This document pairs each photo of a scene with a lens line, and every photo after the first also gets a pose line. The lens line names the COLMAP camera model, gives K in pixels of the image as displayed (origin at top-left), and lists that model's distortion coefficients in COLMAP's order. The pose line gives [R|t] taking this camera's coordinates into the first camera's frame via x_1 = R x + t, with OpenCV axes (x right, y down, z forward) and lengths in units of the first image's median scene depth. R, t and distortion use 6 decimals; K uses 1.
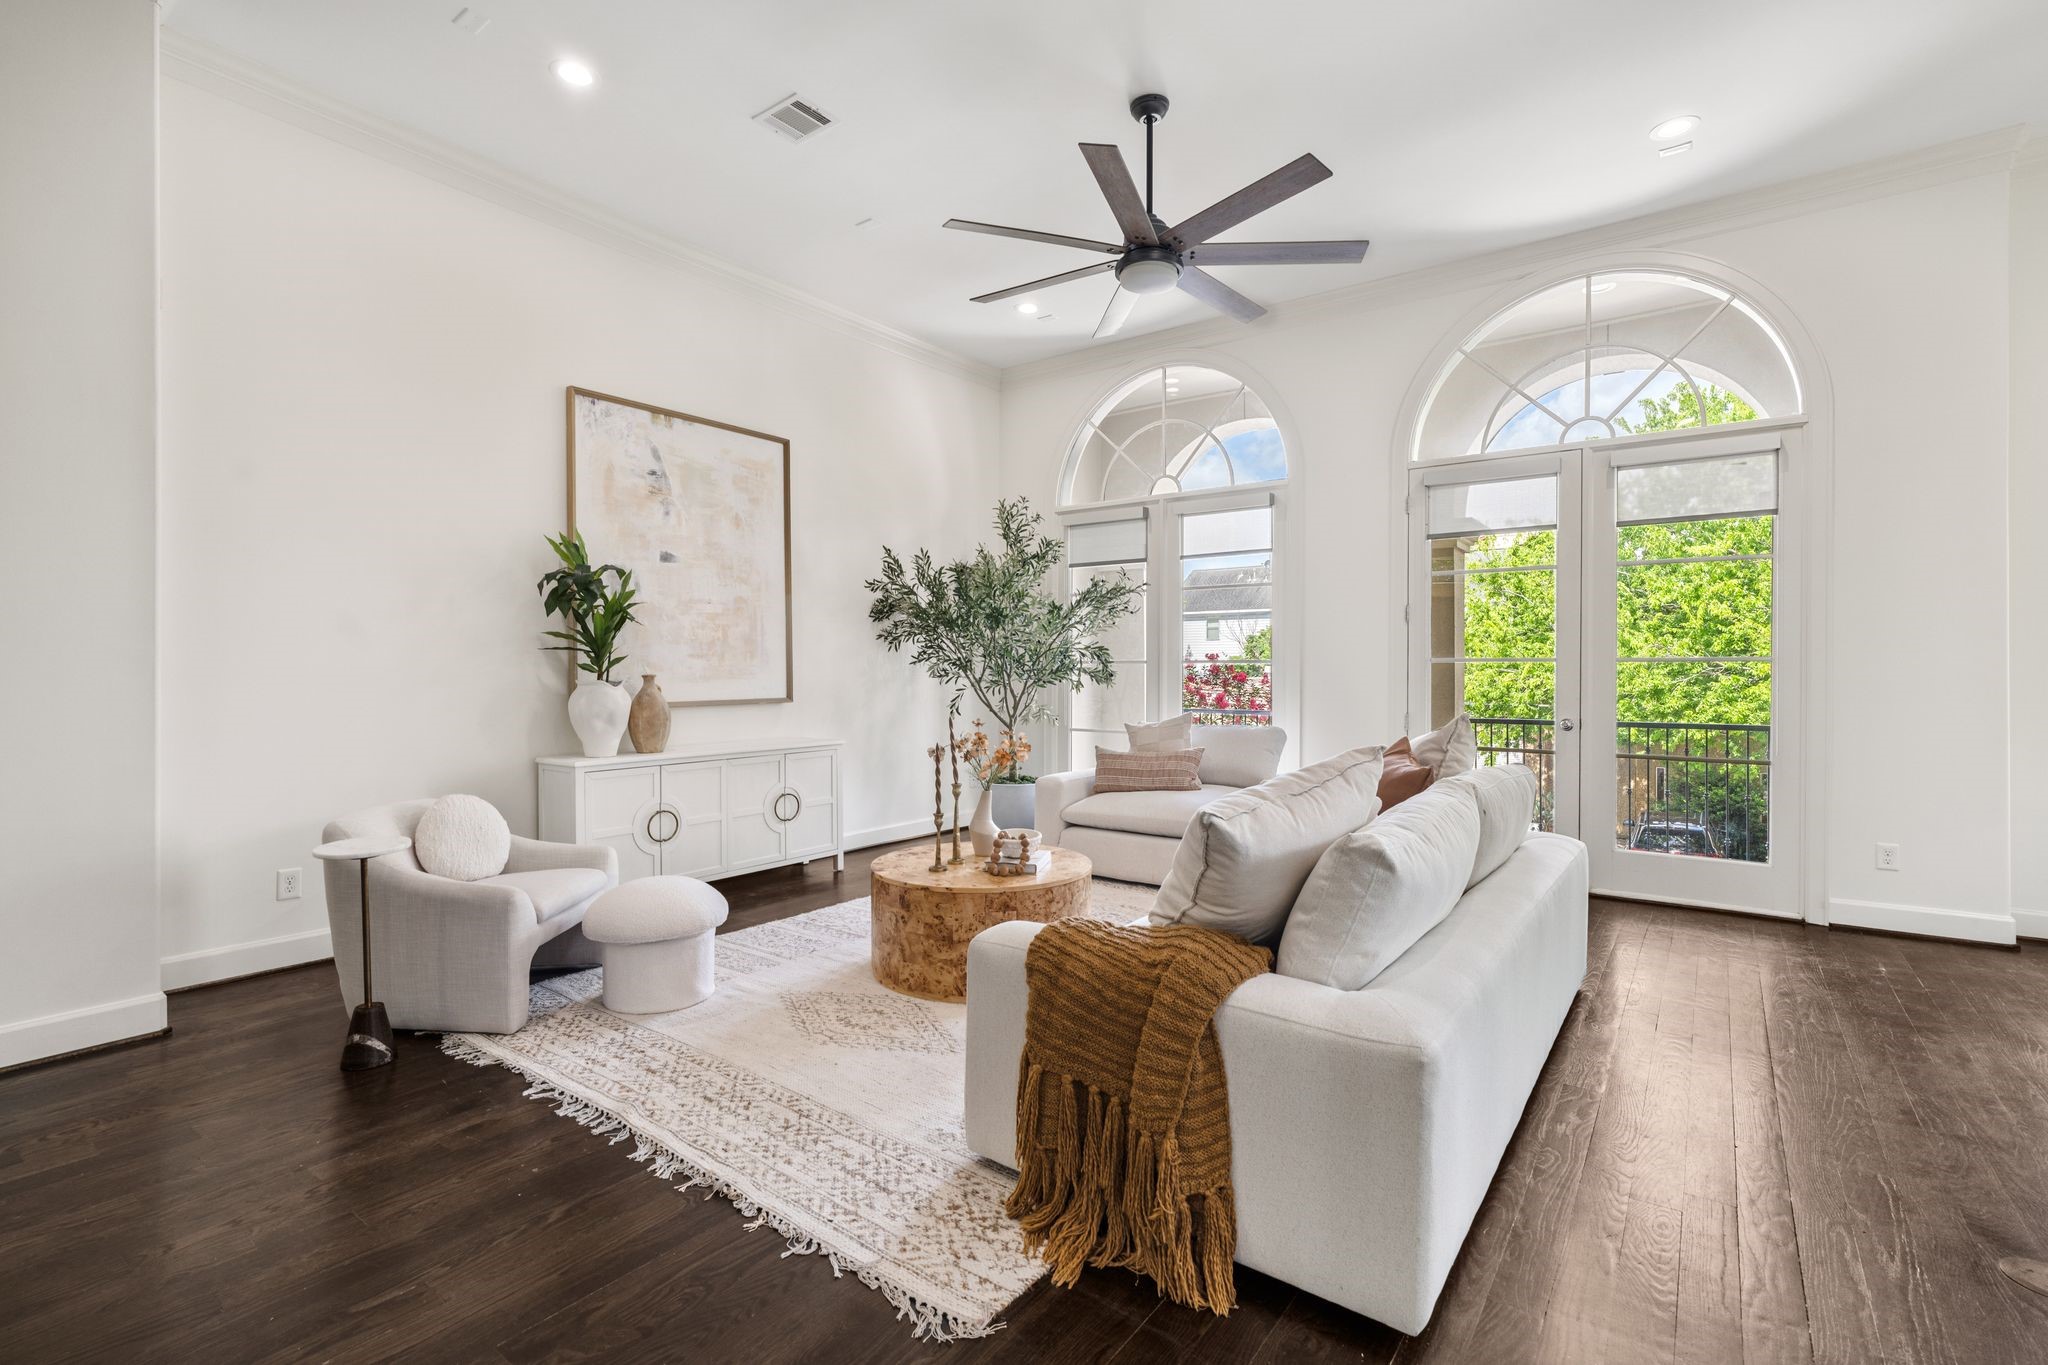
lens RADIAL K [[923.7, 0, 1022.8], [0, 923.7, 679.8], [0, 0, 1]] dist [-0.003224, 0.000410]
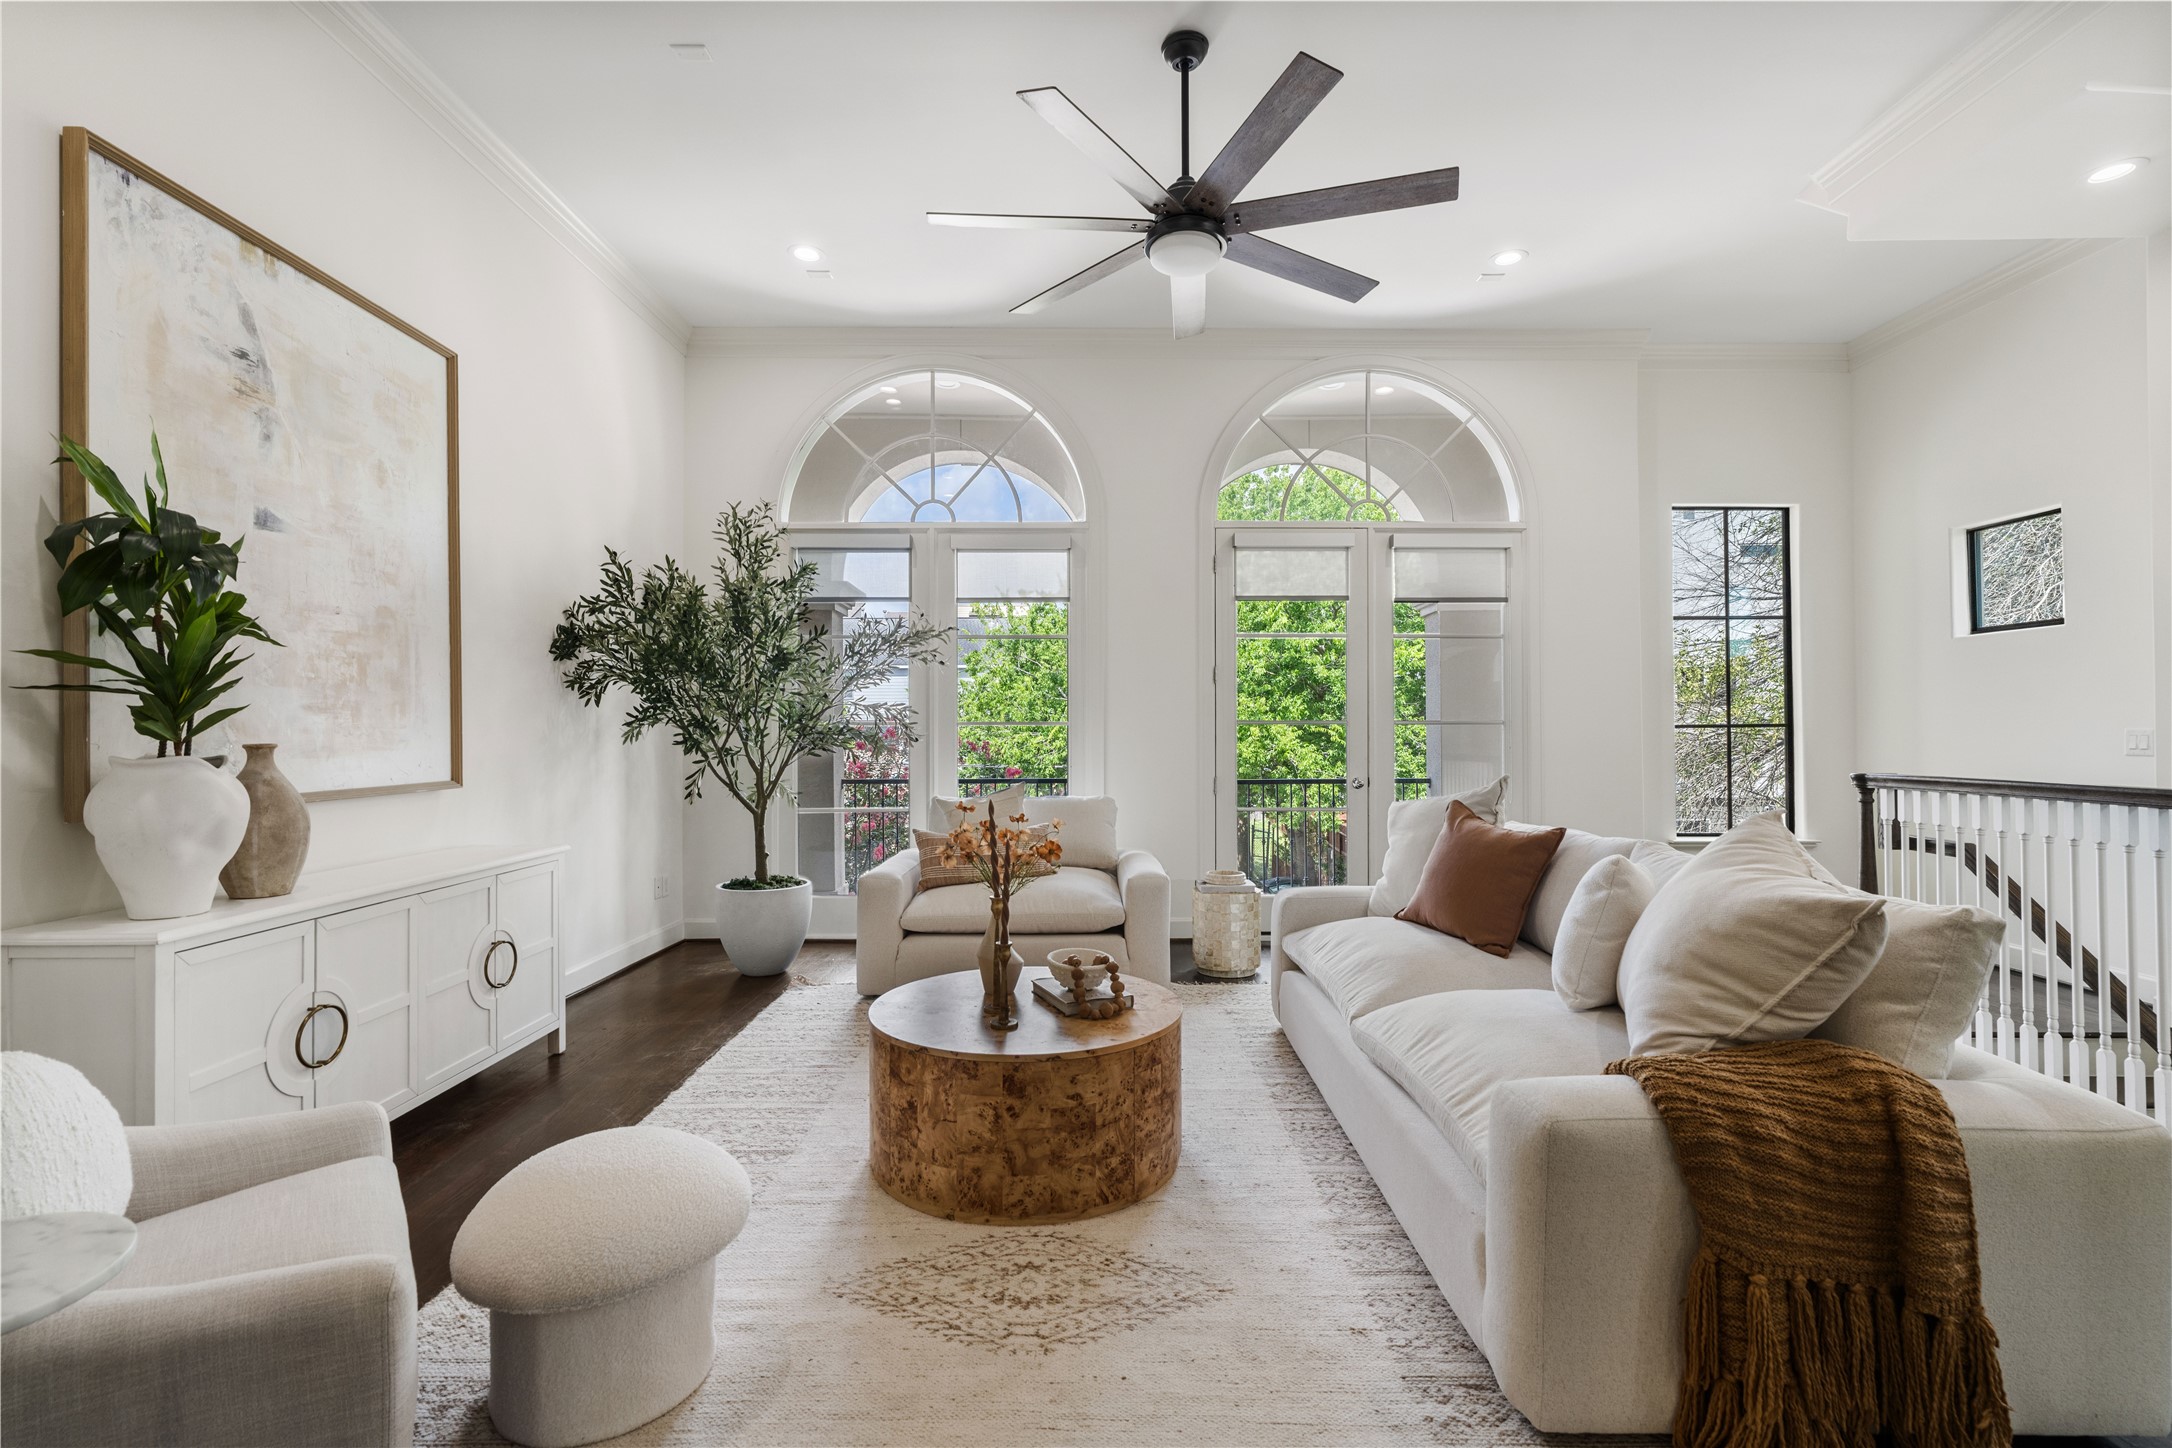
lens RADIAL K [[975.3, 0, 1087.4], [0, 975.3, 725.7], [0, 0, 1]] dist [-0.003155, 0.000731]
pose [[0.800748, 0.001714, 0.598999, -0.349125], [0.009672, 0.999829, -0.015790, -0.002492], [-0.598923, 0.018438, 0.800594, 0.283095]]
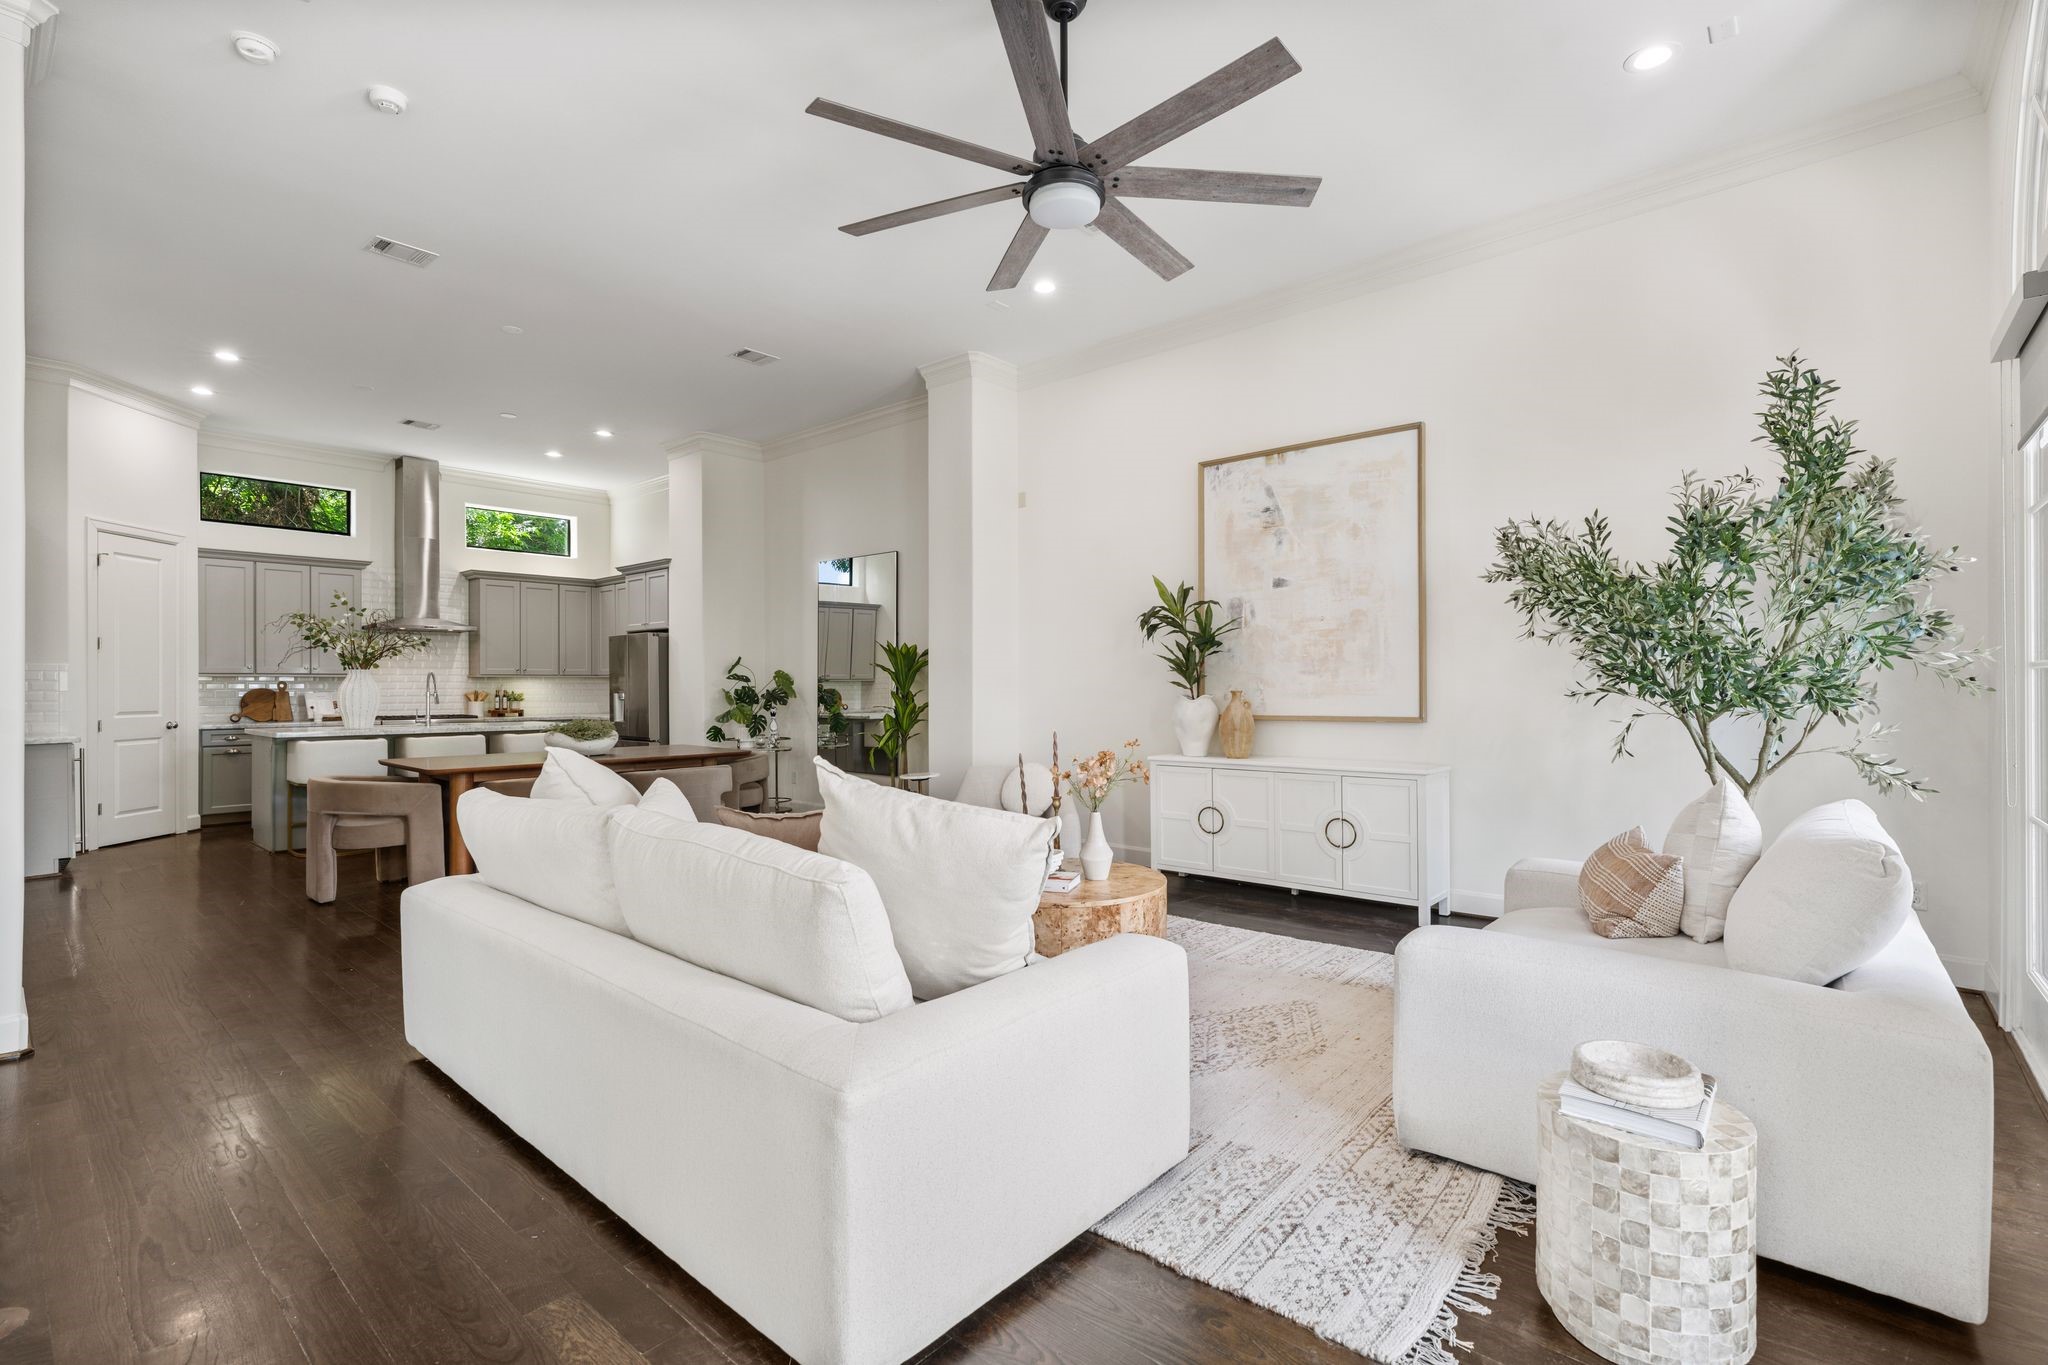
lens RADIAL K [[923.7, 0, 1023.1], [0, 923.7, 686.3], [0, 0, 1]] dist [-0.003224, 0.000410]
pose [[-0.078484, 0.000766, -0.996915, 0.741292], [-0.006223, 0.999980, 0.001259, -0.010024], [0.996896, 0.006302, -0.078477, 0.798534]]
